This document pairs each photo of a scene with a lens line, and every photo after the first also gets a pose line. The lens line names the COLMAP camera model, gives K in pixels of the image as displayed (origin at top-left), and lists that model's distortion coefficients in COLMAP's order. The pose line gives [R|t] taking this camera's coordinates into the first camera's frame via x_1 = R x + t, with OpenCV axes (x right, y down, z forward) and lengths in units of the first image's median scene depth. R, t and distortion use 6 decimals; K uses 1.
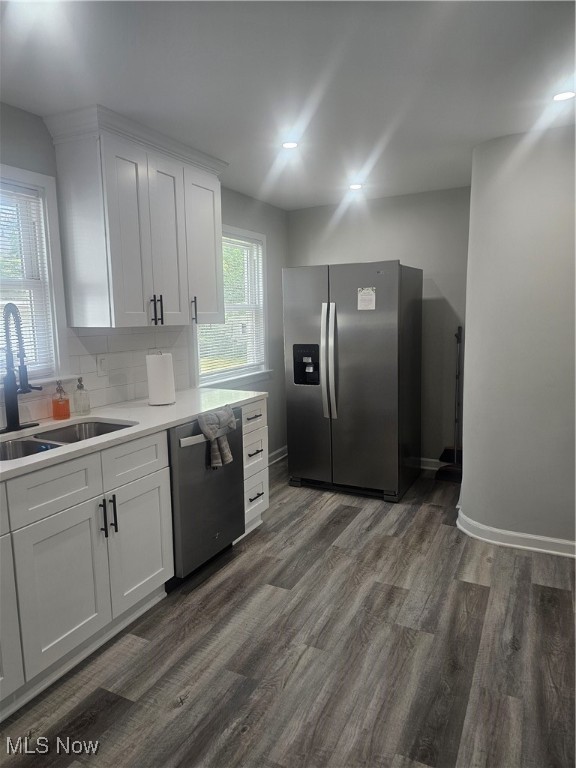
lens RADIAL K [[519.1, 0, 280.3], [0, 519.1, 387.5], [0, 0, 1]] dist [0.083032, -0.068068]
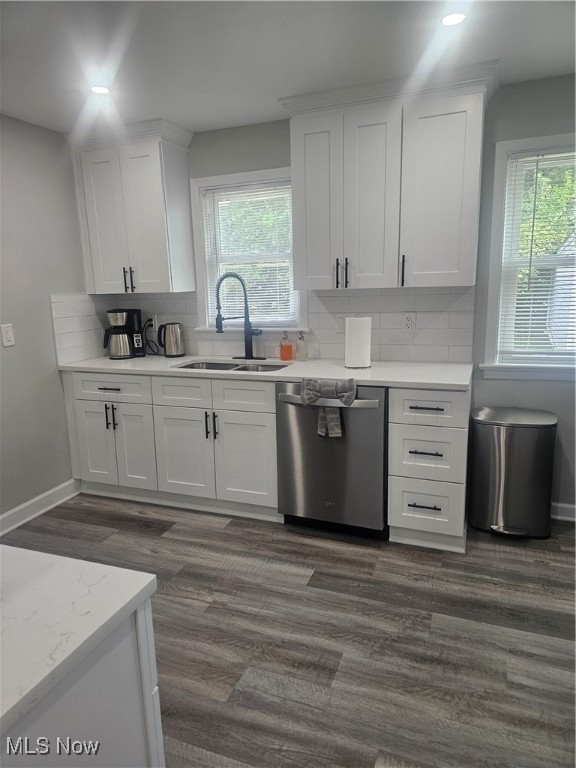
lens RADIAL K [[519.1, 0, 280.3], [0, 519.1, 387.5], [0, 0, 1]] dist [0.083032, -0.068068]
pose [[0.080220, 0.213741, -0.973591, 0.847389], [-0.112164, 0.972471, 0.204253, -0.134179], [0.990446, 0.092816, 0.101985, 0.845795]]
